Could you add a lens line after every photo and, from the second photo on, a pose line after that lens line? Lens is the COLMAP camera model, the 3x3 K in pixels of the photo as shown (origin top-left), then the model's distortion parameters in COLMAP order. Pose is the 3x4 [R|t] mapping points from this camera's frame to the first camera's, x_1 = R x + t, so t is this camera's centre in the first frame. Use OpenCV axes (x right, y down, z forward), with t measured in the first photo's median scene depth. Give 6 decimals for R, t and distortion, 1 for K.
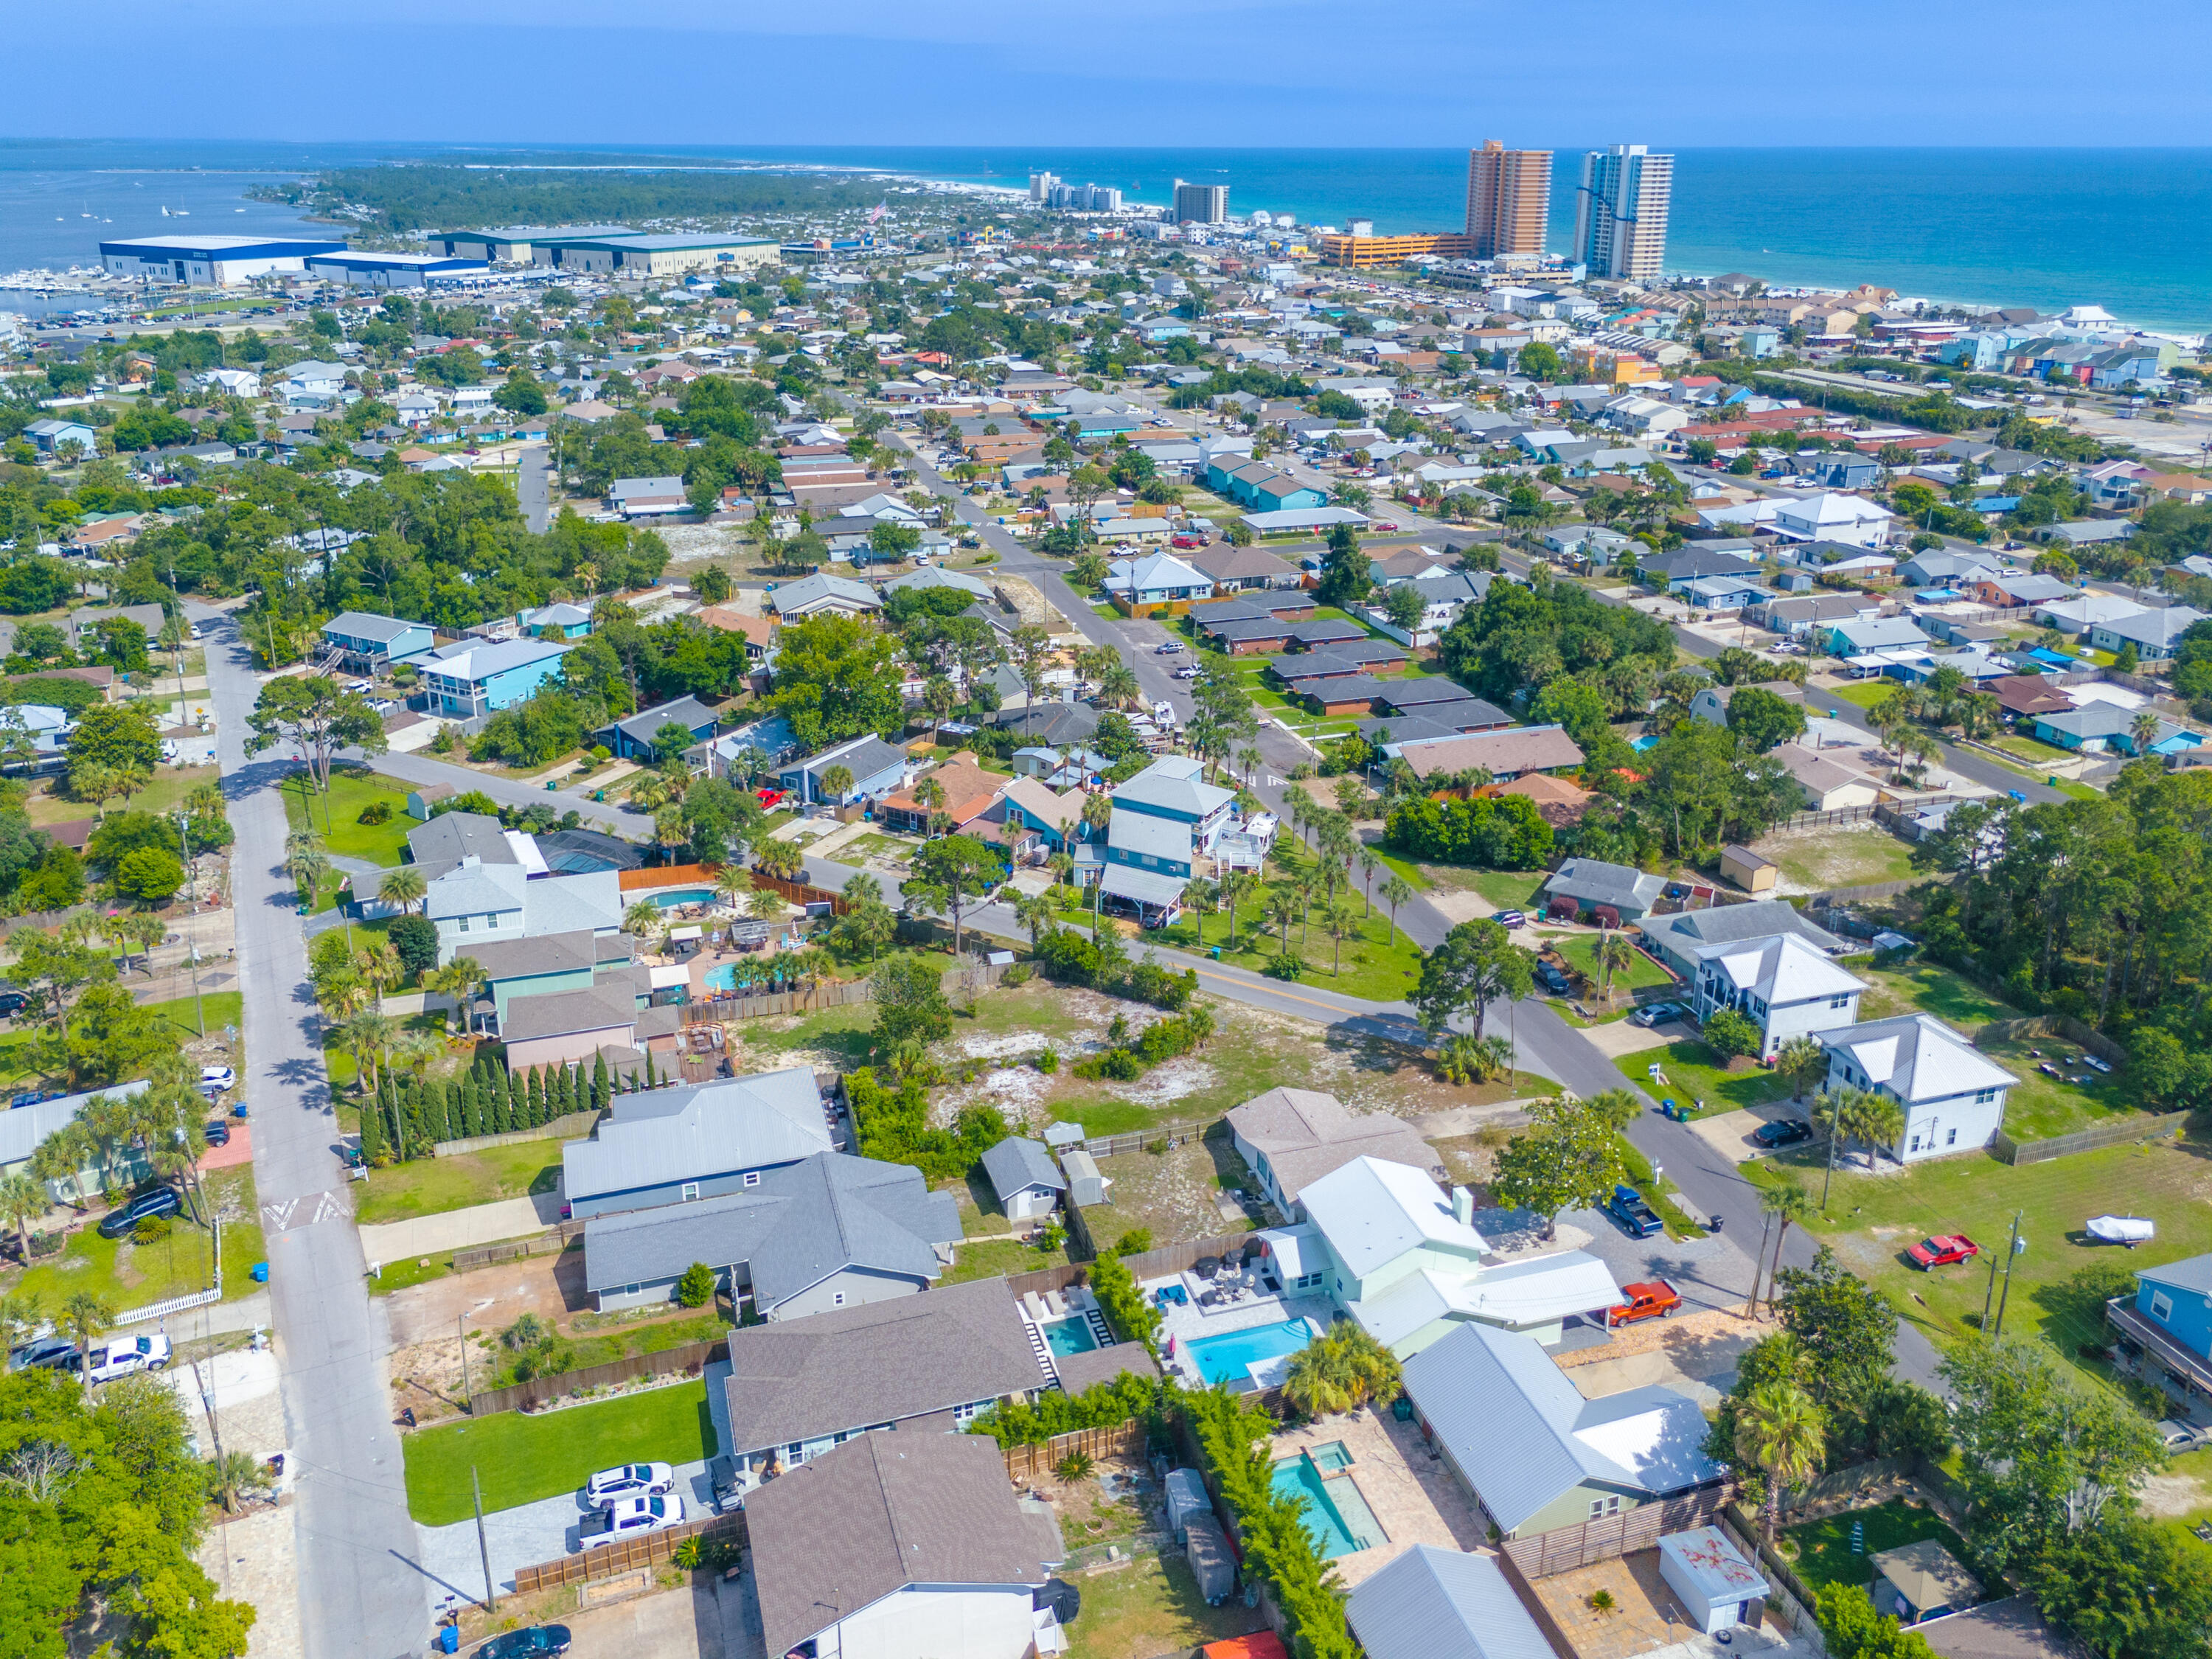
lens RADIAL K [[1681.9, 0, 1109.9], [0, 1681.9, 685.2], [0, 0, 1]] dist [0.057844, -0.055447]
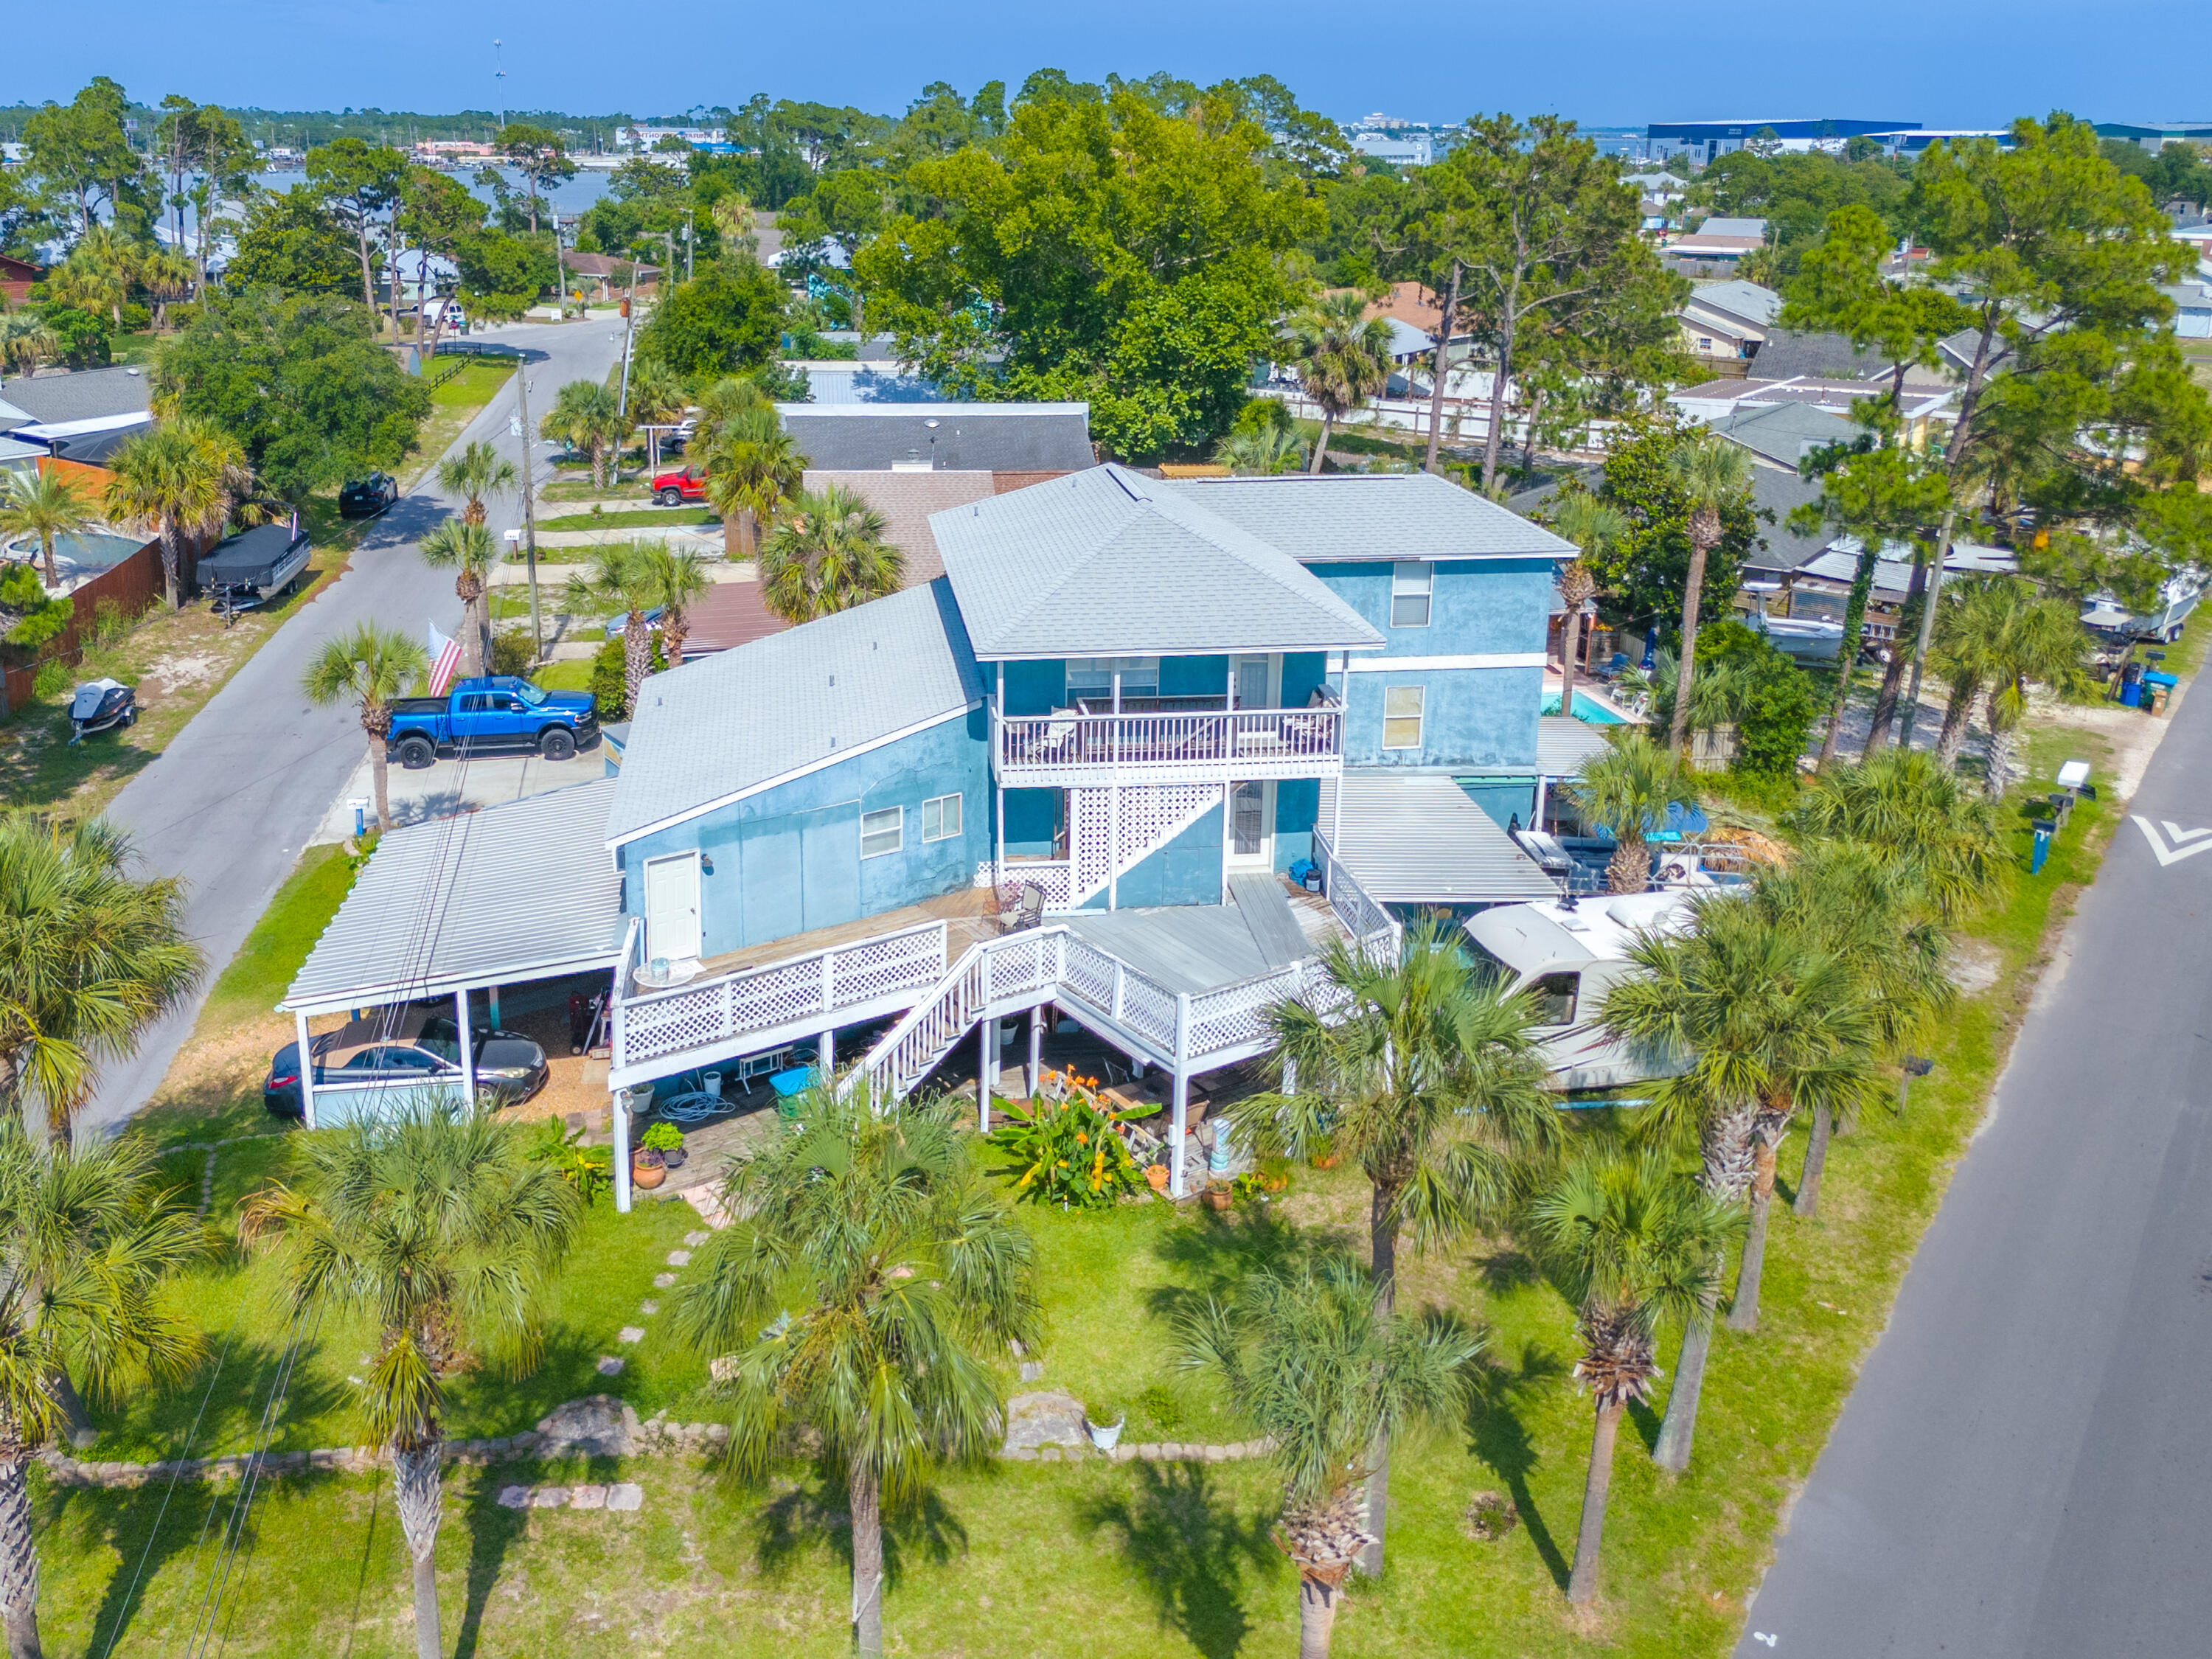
lens RADIAL K [[1868.3, 0, 1034.0], [0, 1868.3, 678.1], [0, 0, 1]] dist [0.052984, -0.001073]
pose [[0.597813, 0.226290, -0.769033, 0.161575], [-0.250226, 0.964073, 0.089166, 0.048760], [0.761581, 0.139128, 0.632959, 0.700196]]
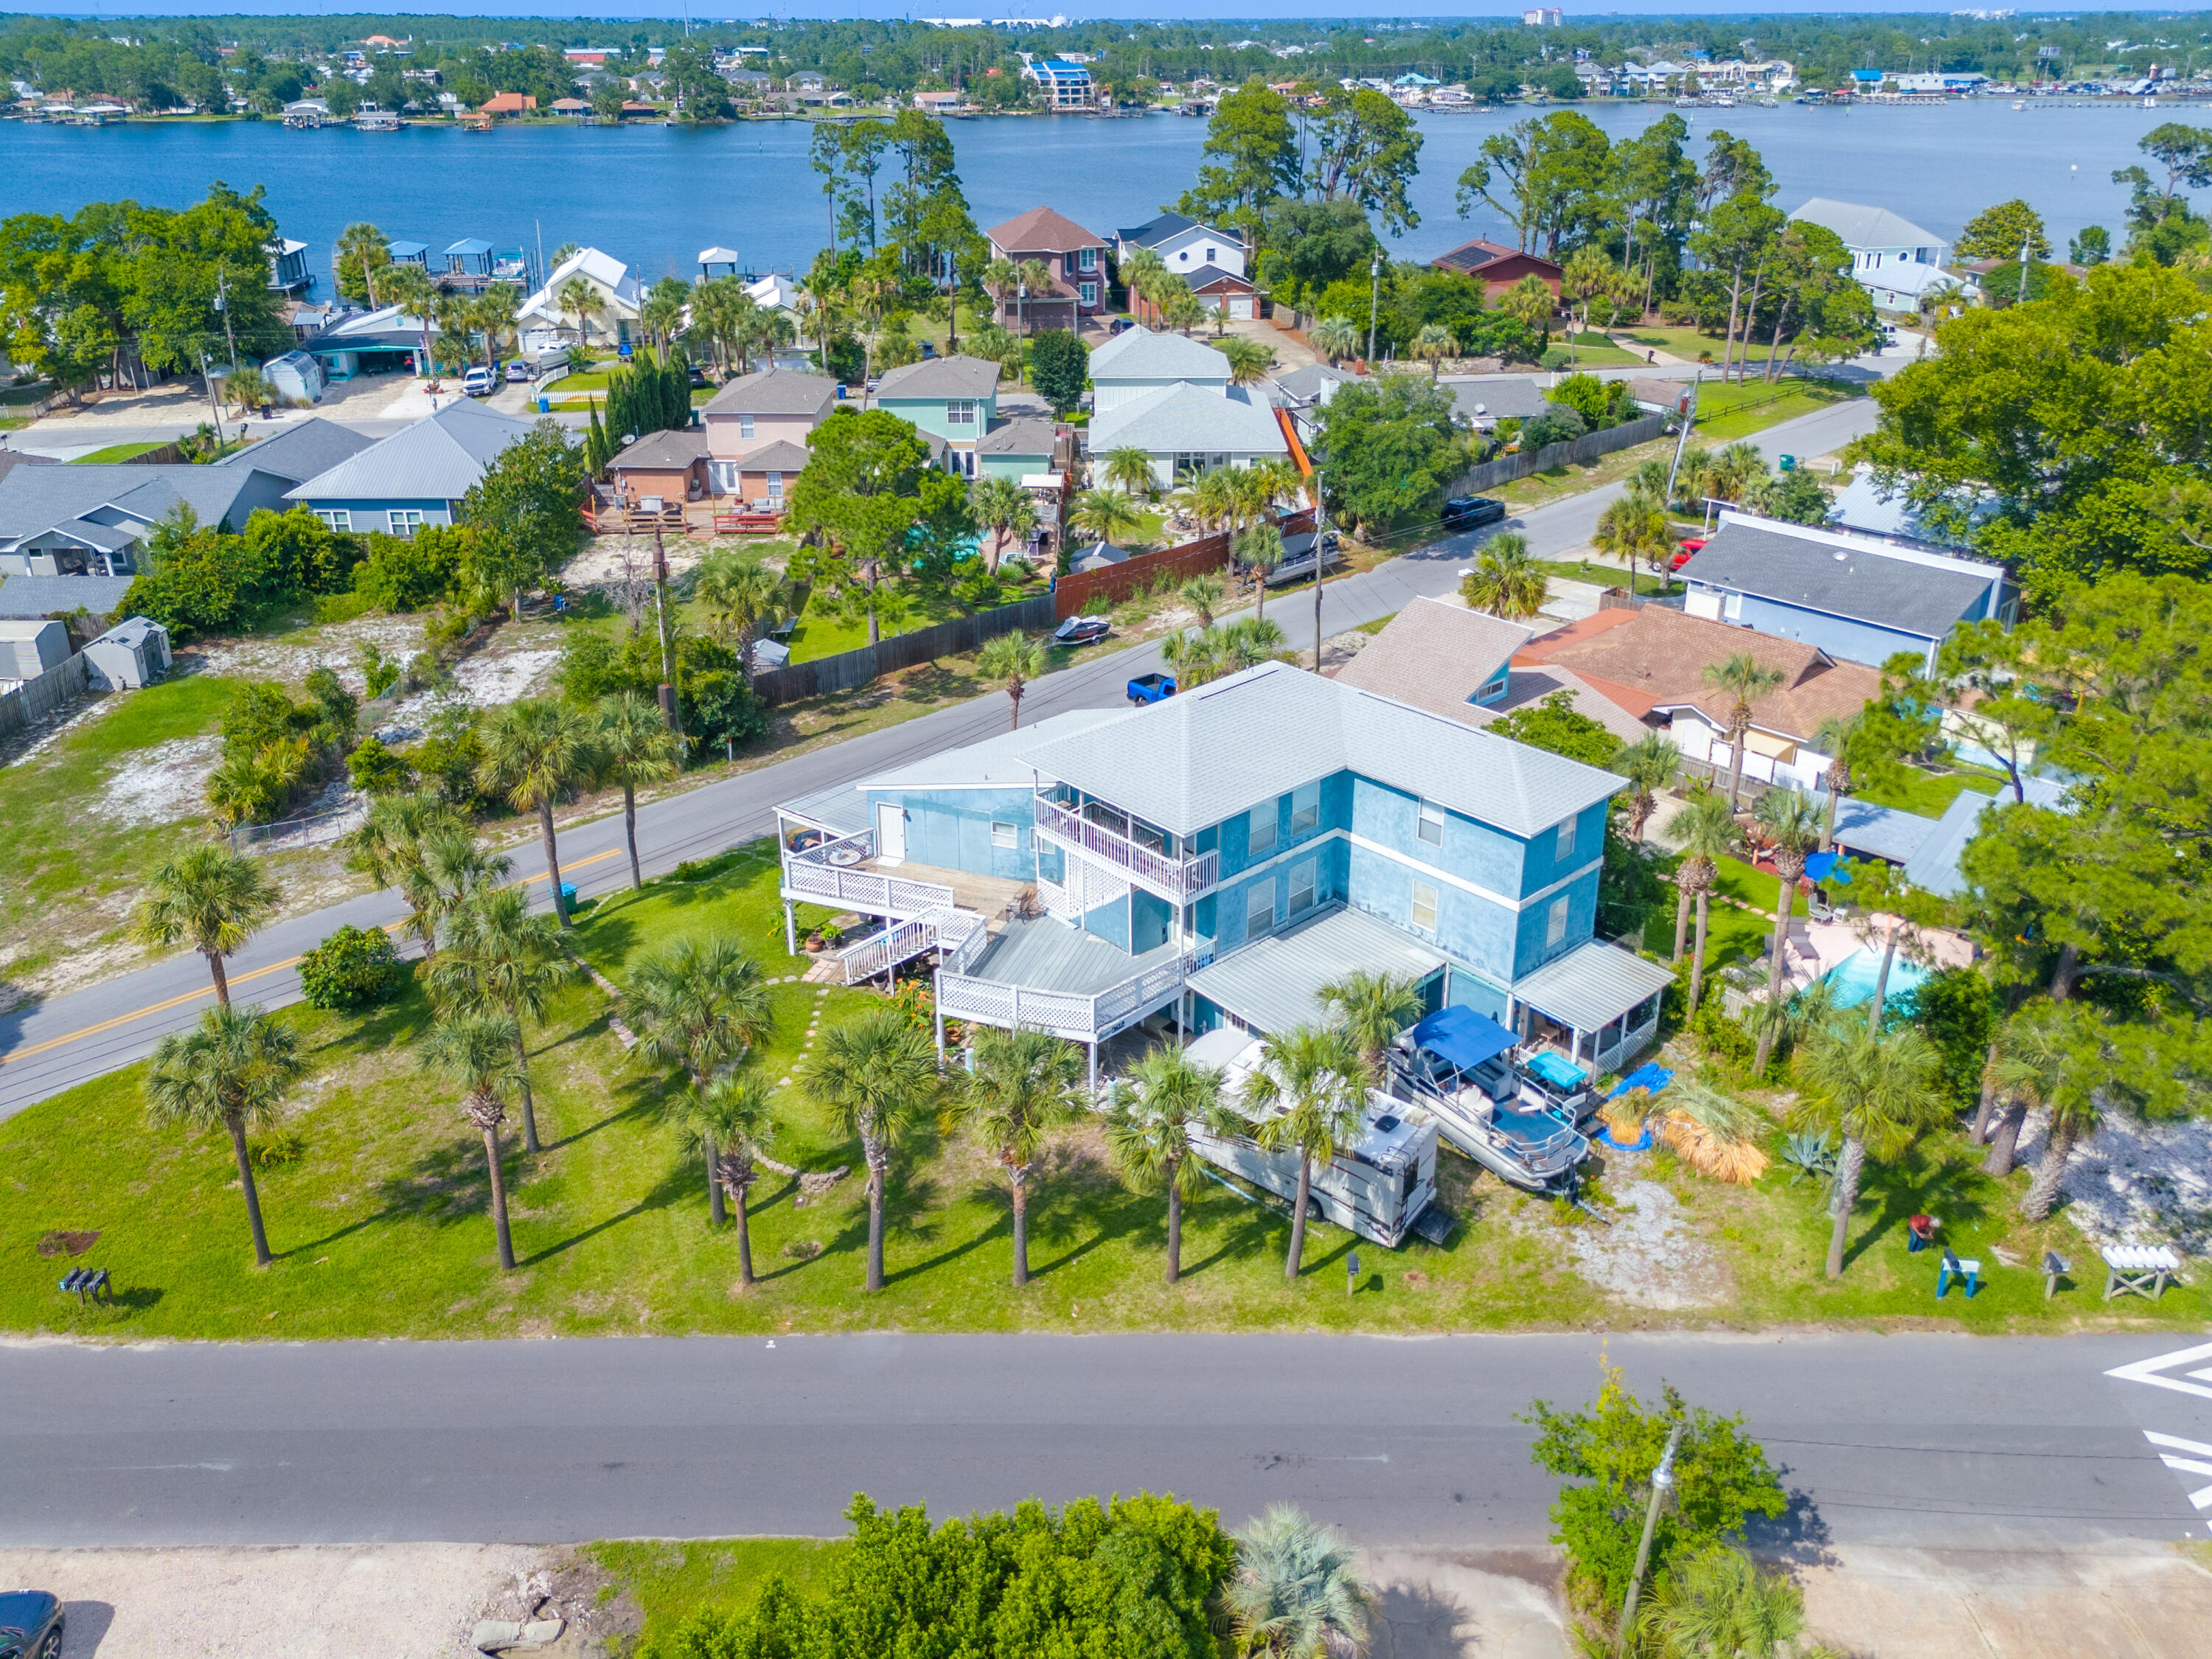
lens RADIAL K [[1684.1, 0, 1111.7], [0, 1684.1, 684.5], [0, 0, 1]] dist [0.054163, -0.053791]
pose [[-0.303299, 0.344373, -0.888491, 0.243522], [-0.289449, 0.855060, 0.430223, -0.050293], [0.907871, 0.387659, -0.159661, 0.833939]]
